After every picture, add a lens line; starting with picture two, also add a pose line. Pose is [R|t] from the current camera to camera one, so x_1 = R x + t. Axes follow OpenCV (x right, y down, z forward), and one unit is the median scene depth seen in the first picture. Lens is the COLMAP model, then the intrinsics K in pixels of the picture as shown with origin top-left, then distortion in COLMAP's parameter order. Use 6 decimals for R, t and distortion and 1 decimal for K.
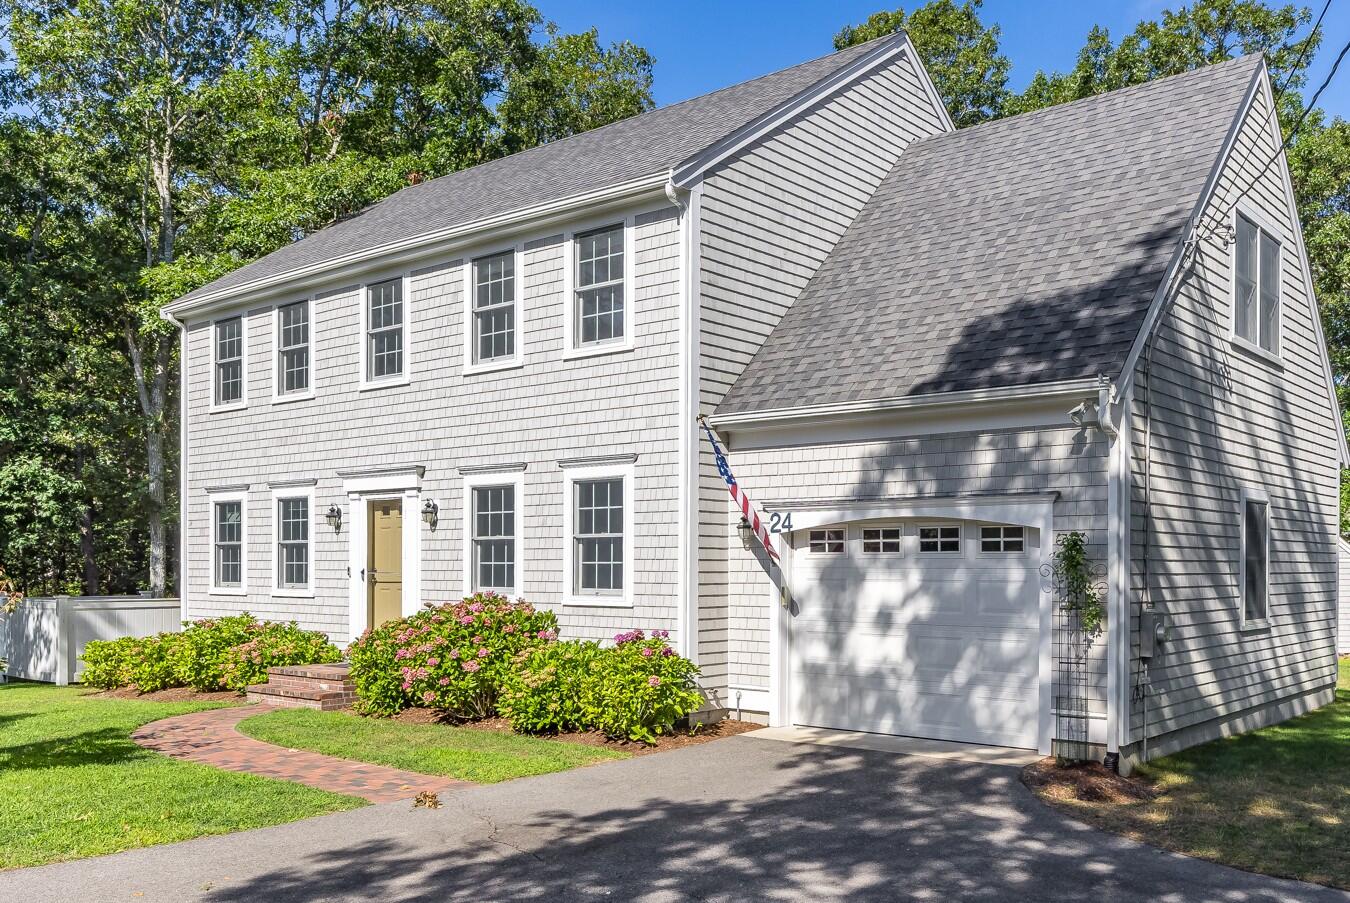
lens RADIAL K [[1152.3, 0, 762.6], [0, 1152.3, 575.1], [0, 0, 1]] dist [0.003894, -0.022572]
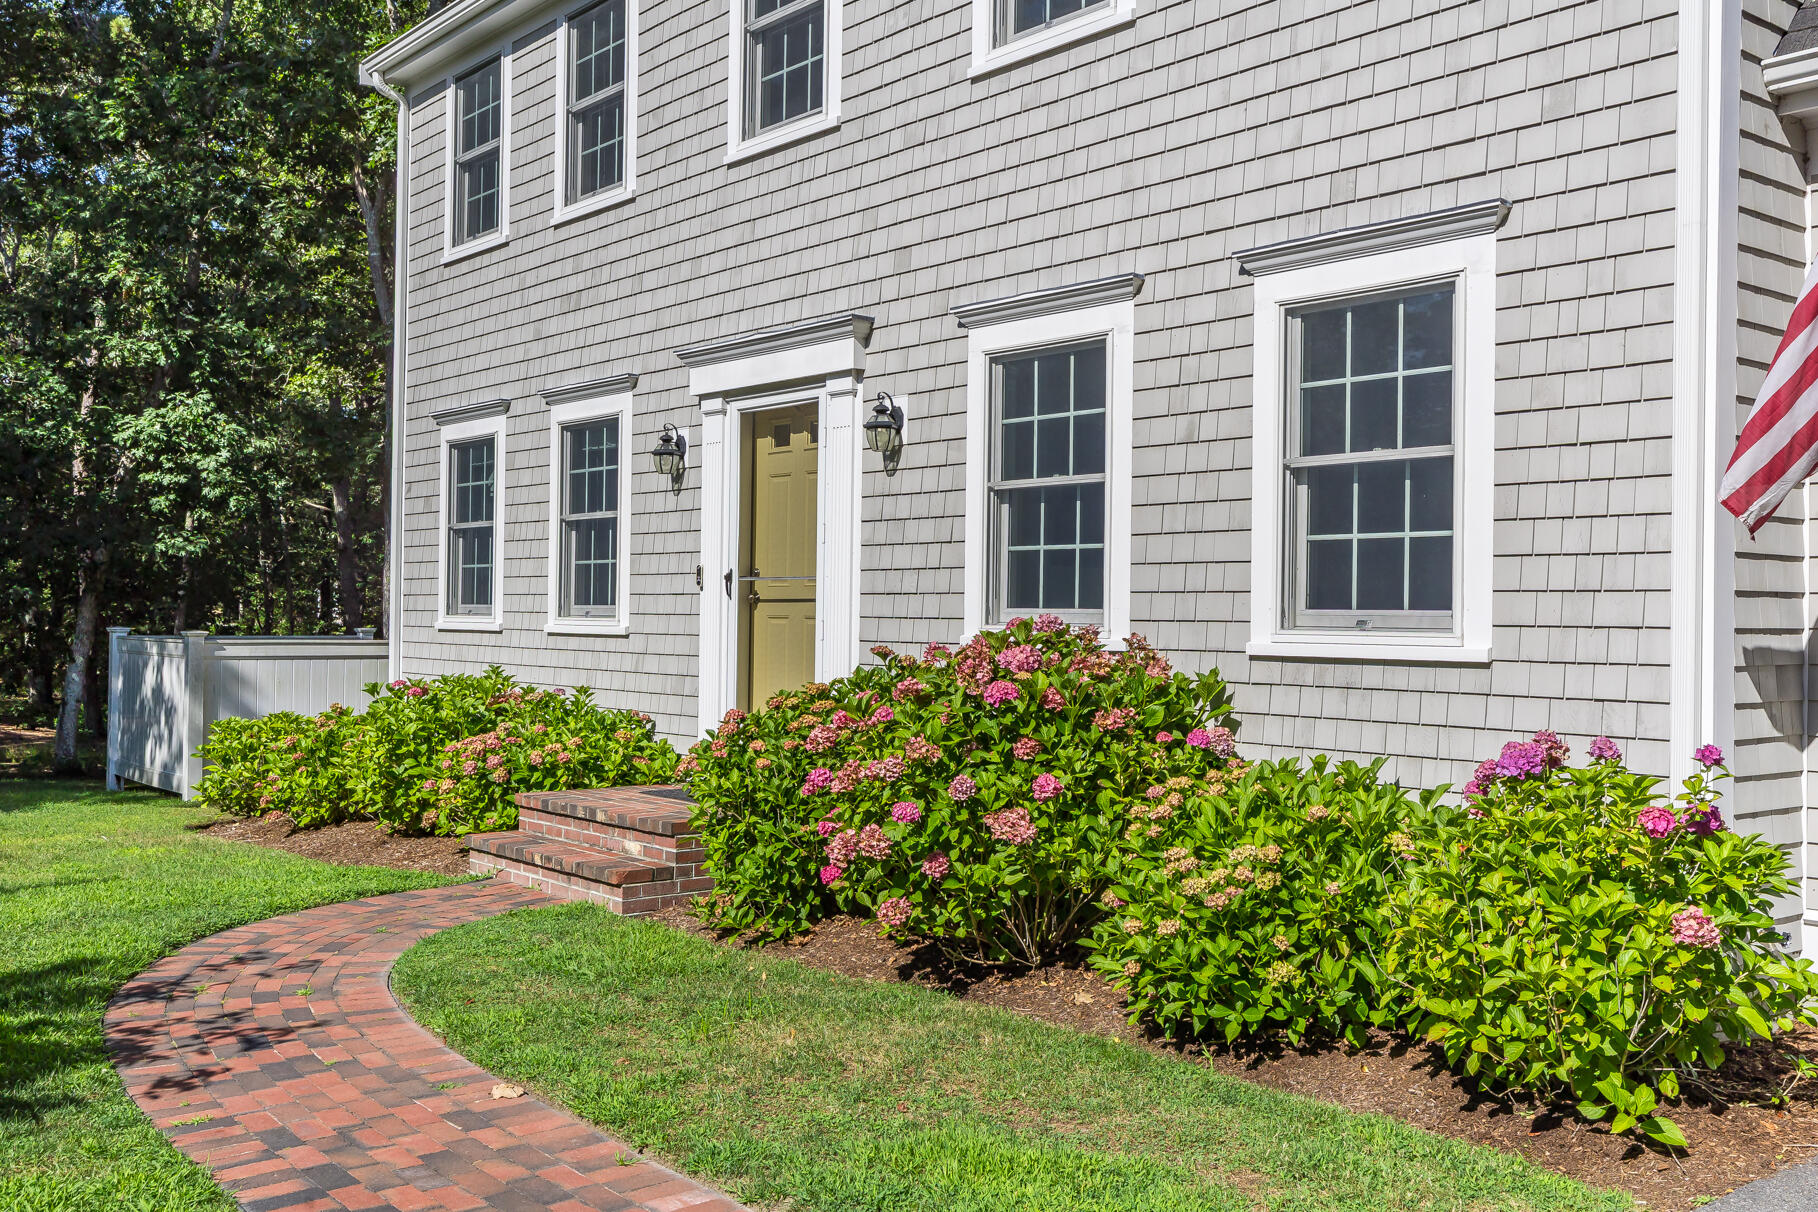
lens RADIAL K [[1887.9, 0, 908.2], [0, 1887.9, 595.7], [0, 0, 1]] dist [0.008669, 0.000000]
pose [[0.969640, 0.008101, -0.244405, -0.116439], [-0.011750, 0.999840, -0.013476, 0.014215], [0.244256, 0.015939, 0.969580, 0.354198]]
